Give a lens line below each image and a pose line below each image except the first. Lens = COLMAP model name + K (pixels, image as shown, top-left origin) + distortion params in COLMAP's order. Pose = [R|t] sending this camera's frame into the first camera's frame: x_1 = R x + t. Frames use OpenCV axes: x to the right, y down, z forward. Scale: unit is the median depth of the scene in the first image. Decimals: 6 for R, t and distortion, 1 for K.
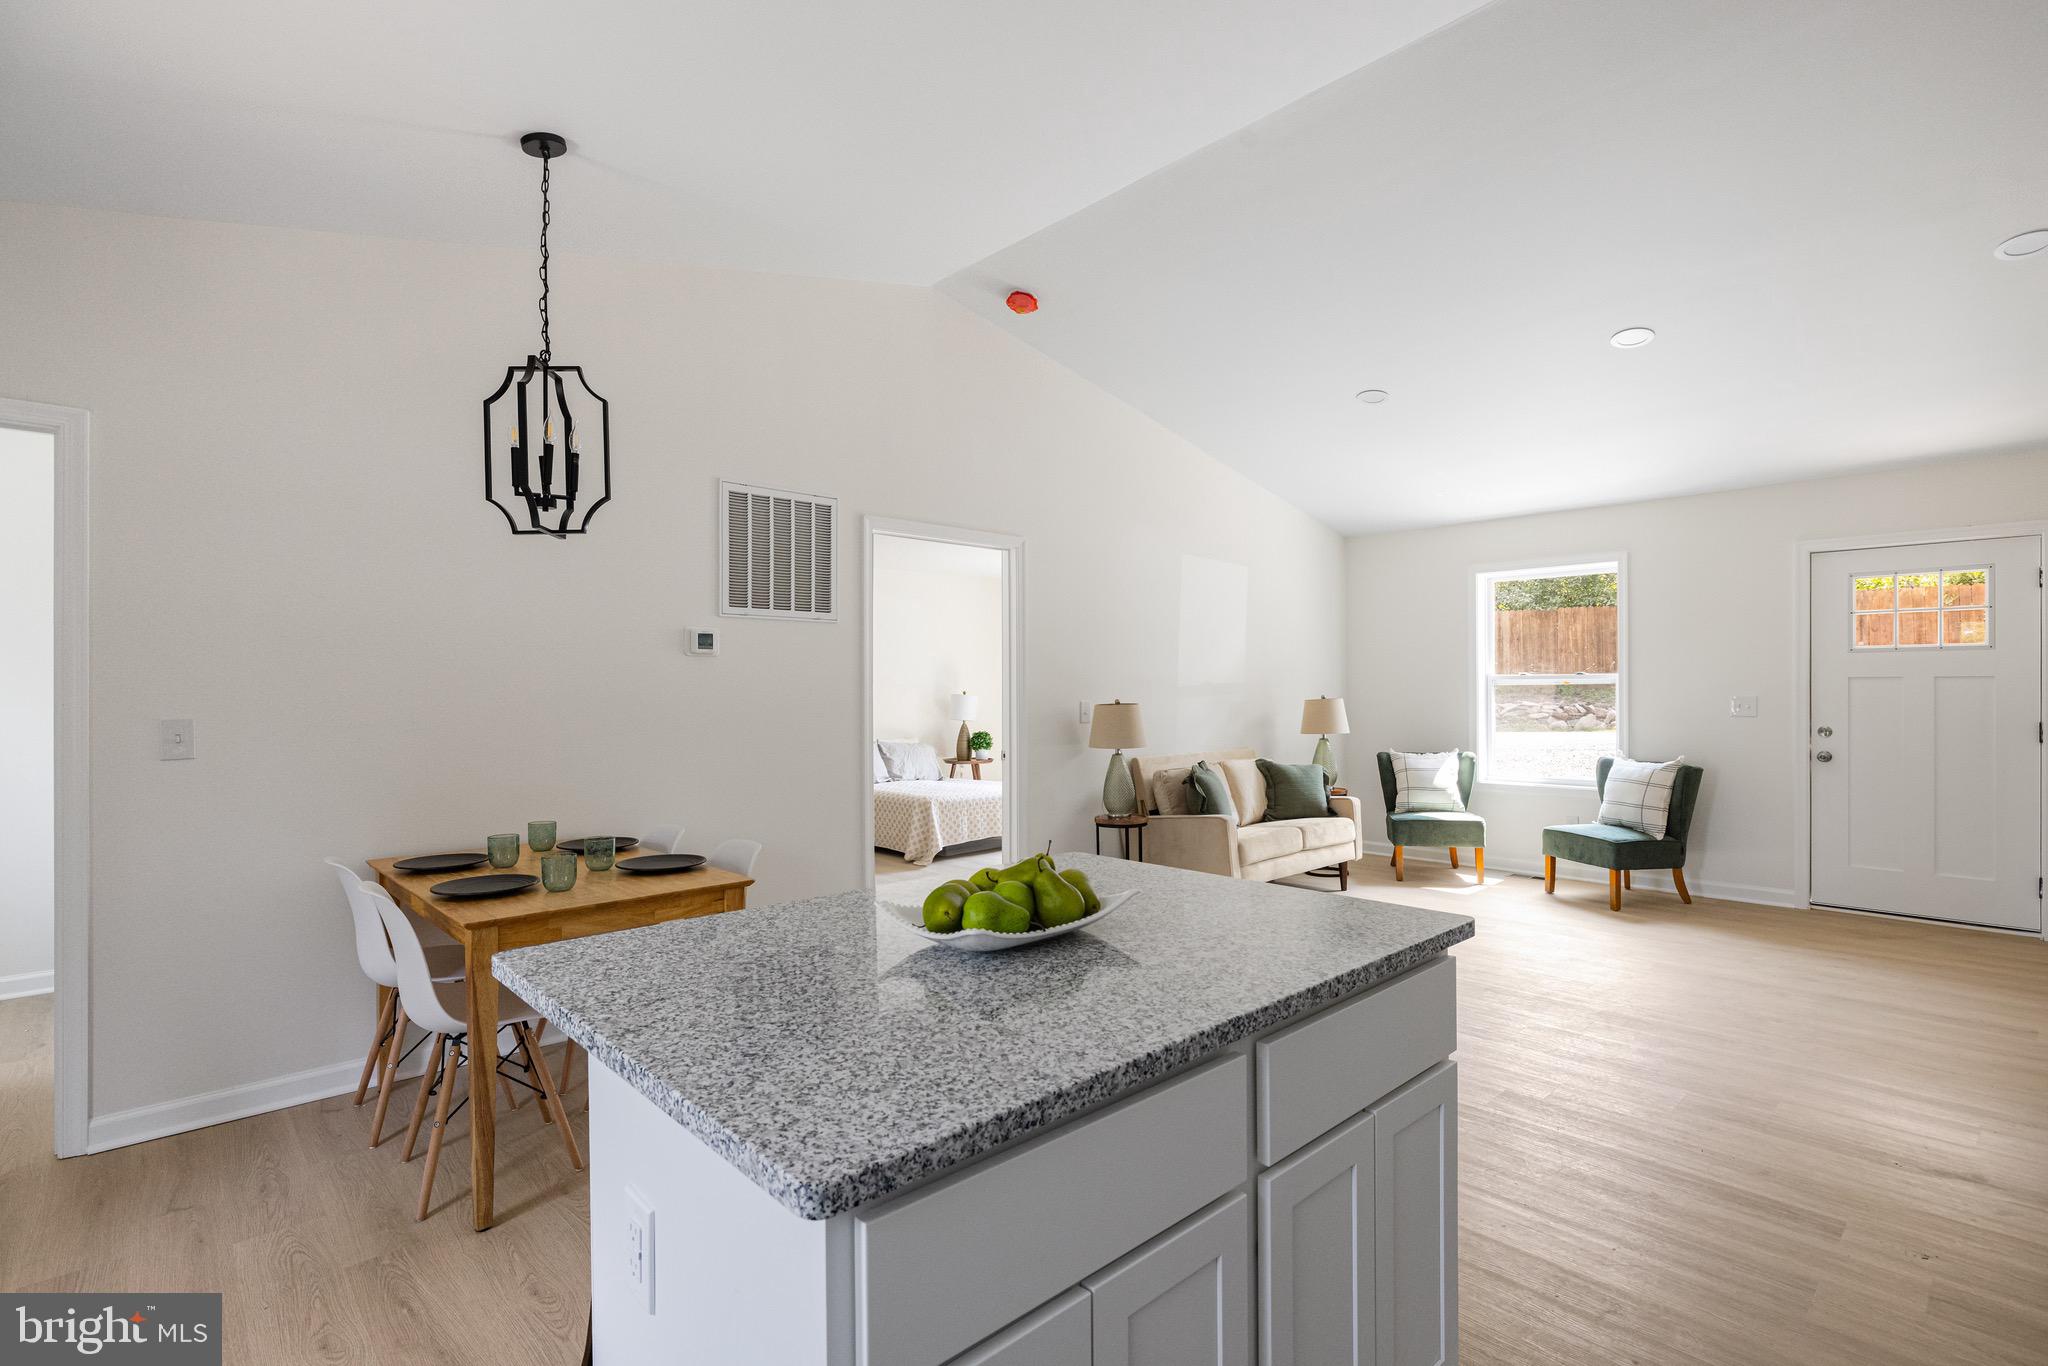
lens RADIAL K [[967.2, 0, 1024.0], [0, 967.2, 683.0], [0, 0, 1]] dist [-0.000425, 0.000095]
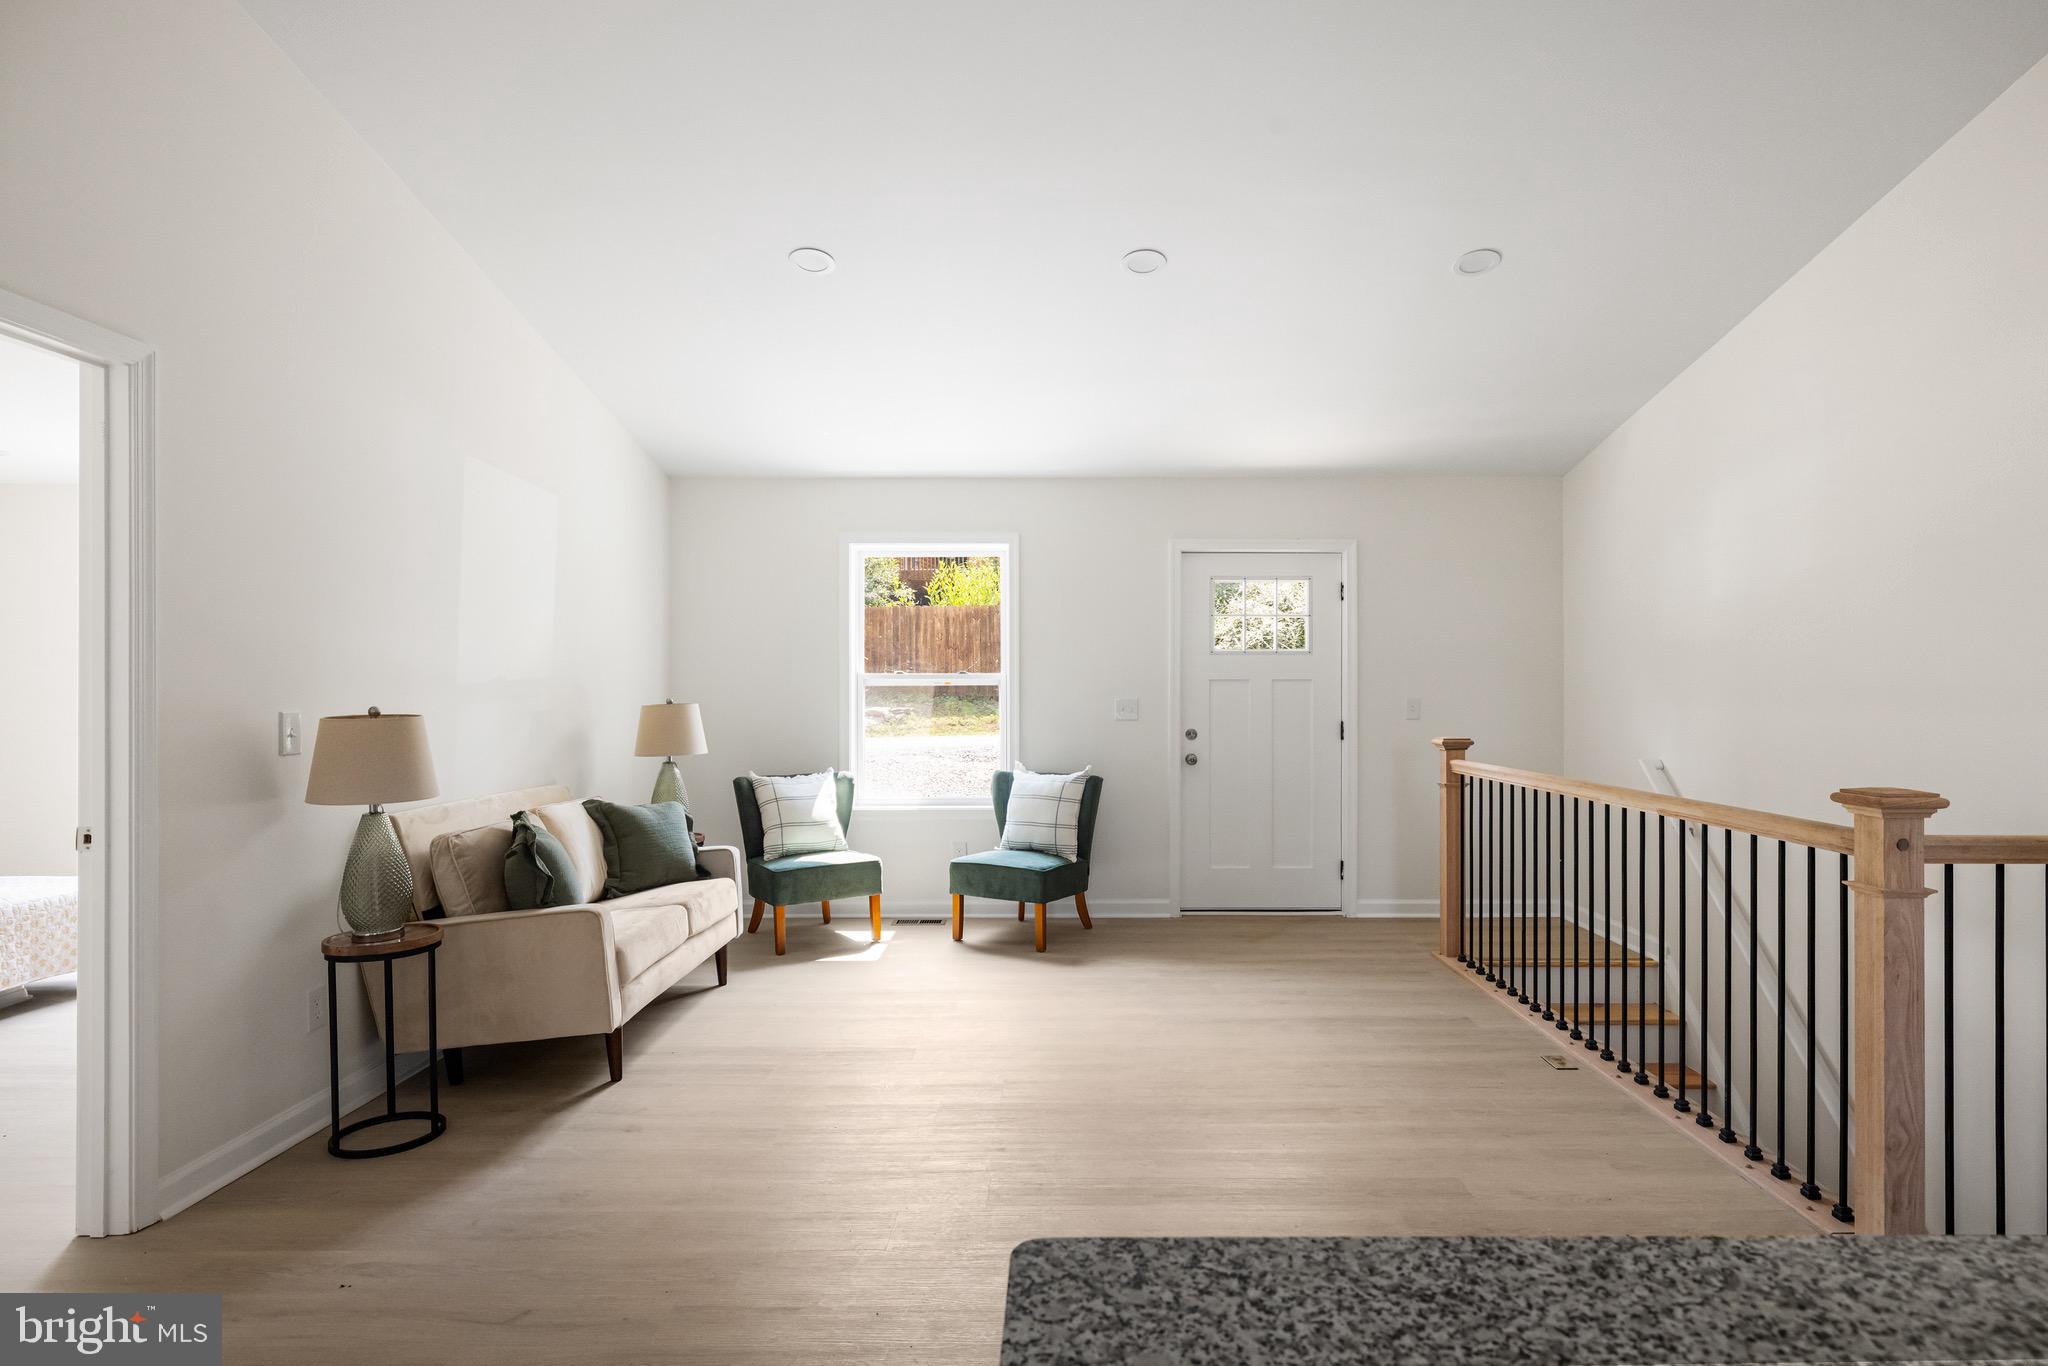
lens RADIAL K [[1068.5, 0, 1024.0], [0, 1068.5, 683.0], [0, 0, 1]] dist [0.001935, 0.000495]
pose [[0.681268, 0.009405, 0.731974, -0.080036], [-0.006164, 0.999956, -0.007112, 0.005903], [-0.732008, 0.000334, 0.681296, 0.340580]]
